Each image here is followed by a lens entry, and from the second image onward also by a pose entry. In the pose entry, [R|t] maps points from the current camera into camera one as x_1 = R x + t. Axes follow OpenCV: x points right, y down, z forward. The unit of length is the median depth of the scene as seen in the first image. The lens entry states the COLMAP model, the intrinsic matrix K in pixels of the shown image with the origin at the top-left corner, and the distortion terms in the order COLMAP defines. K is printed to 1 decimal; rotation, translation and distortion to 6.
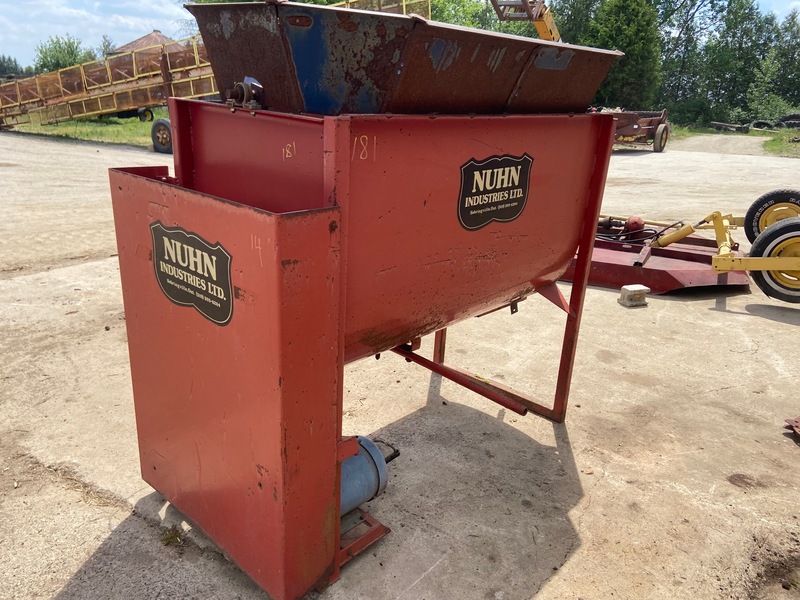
lens RADIAL K [[601.9, 0, 390.5], [0, 601.9, 297.8], [0, 0, 1]] dist [0.111100, -0.141396]
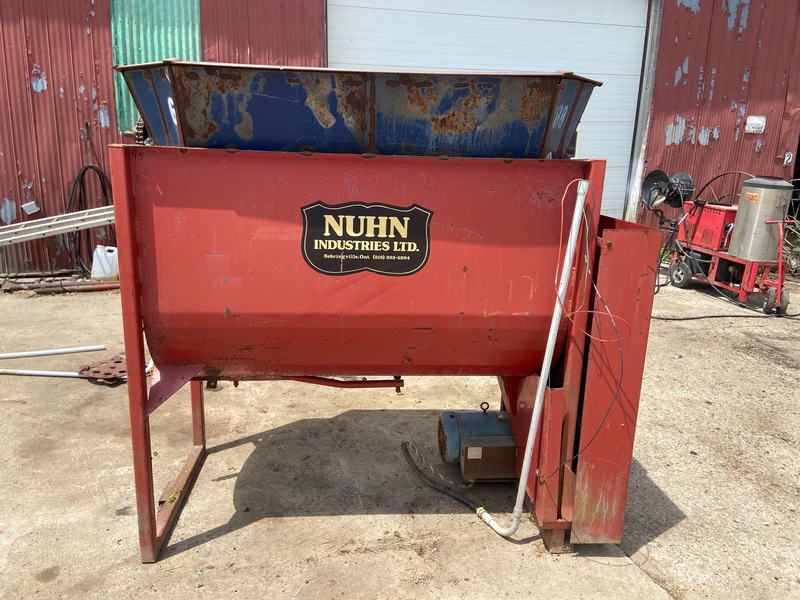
lens RADIAL K [[604.0, 0, 389.6], [0, 604.0, 301.8], [0, 0, 1]] dist [0.124899, -0.163987]
pose [[-0.736166, -0.226100, 0.637917, -0.608357], [0.157910, 0.859153, 0.486745, -0.513398], [-0.658121, 0.459059, -0.596776, 1.487811]]
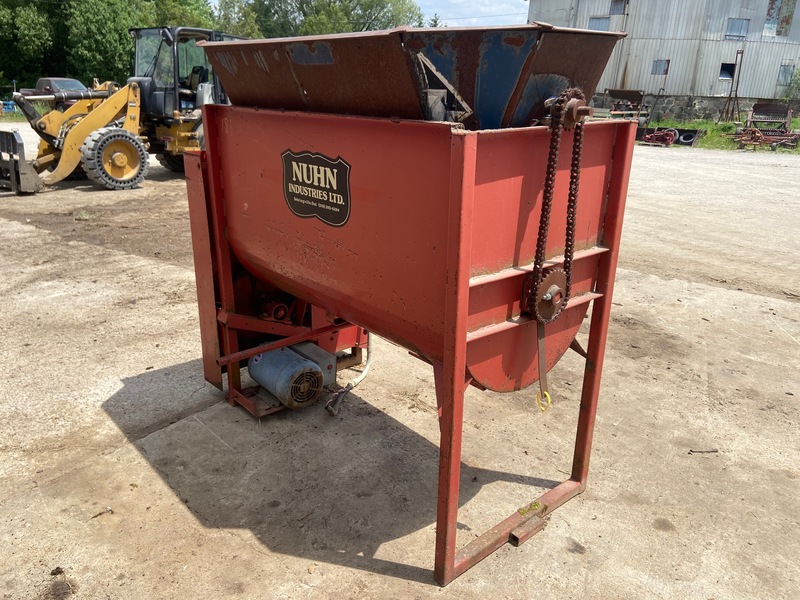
lens RADIAL K [[606.0, 0, 396.7], [0, 606.0, 293.9], [0, 0, 1]] dist [0.127252, -0.170711]
pose [[-0.097142, 0.275463, -0.956391, 0.978671], [-0.344971, 0.892048, 0.291970, -0.298730], [0.933573, 0.358290, 0.008371, 0.973791]]
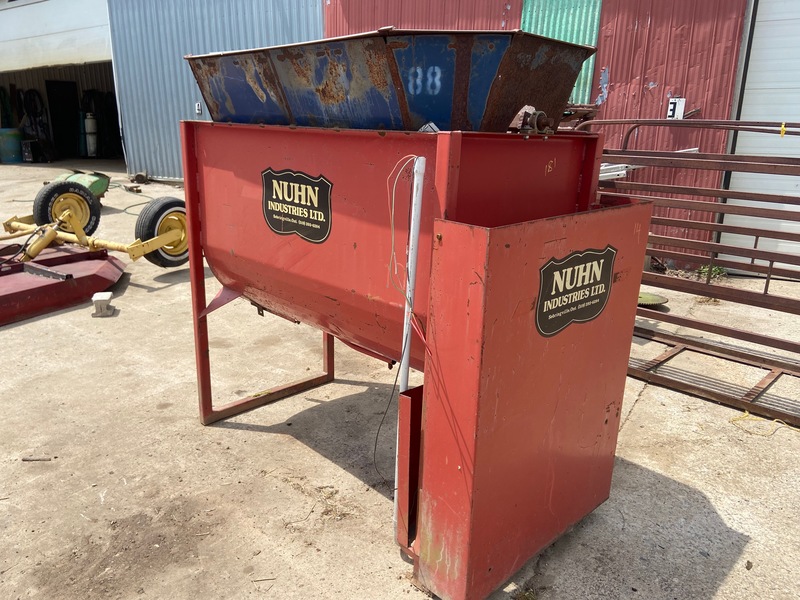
lens RADIAL K [[604.0, 0, 389.6], [0, 604.0, 301.8], [0, 0, 1]] dist [0.124899, -0.163987]
pose [[0.052413, -0.326578, 0.943716, -0.917576], [0.301669, 0.906043, 0.296786, -0.295888], [-0.951971, 0.269134, 0.146007, 0.784608]]
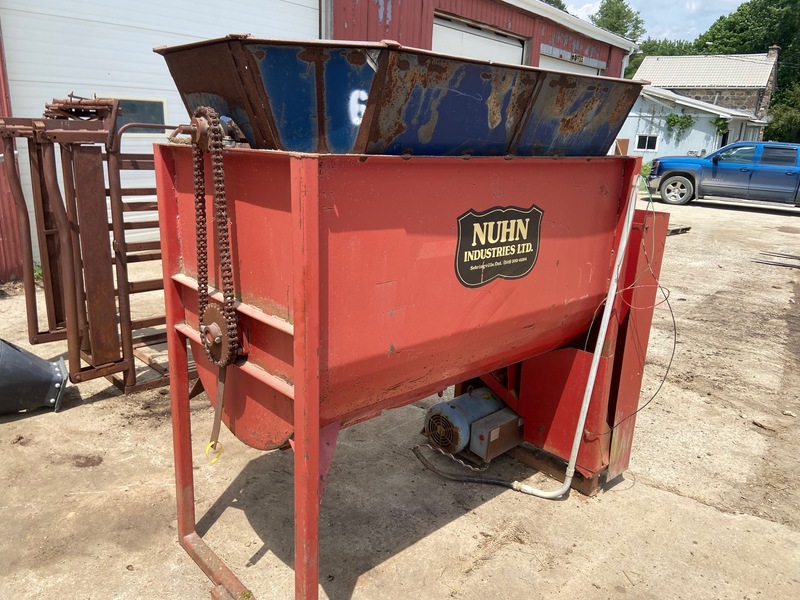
lens RADIAL K [[604.0, 0, 389.6], [0, 604.0, 301.8], [0, 0, 1]] dist [0.124899, -0.163987]
pose [[-0.993572, -0.100662, 0.051793, 0.023828], [-0.054432, 0.825960, 0.561095, -0.561063], [-0.099259, 0.554669, -0.826129, 1.673983]]
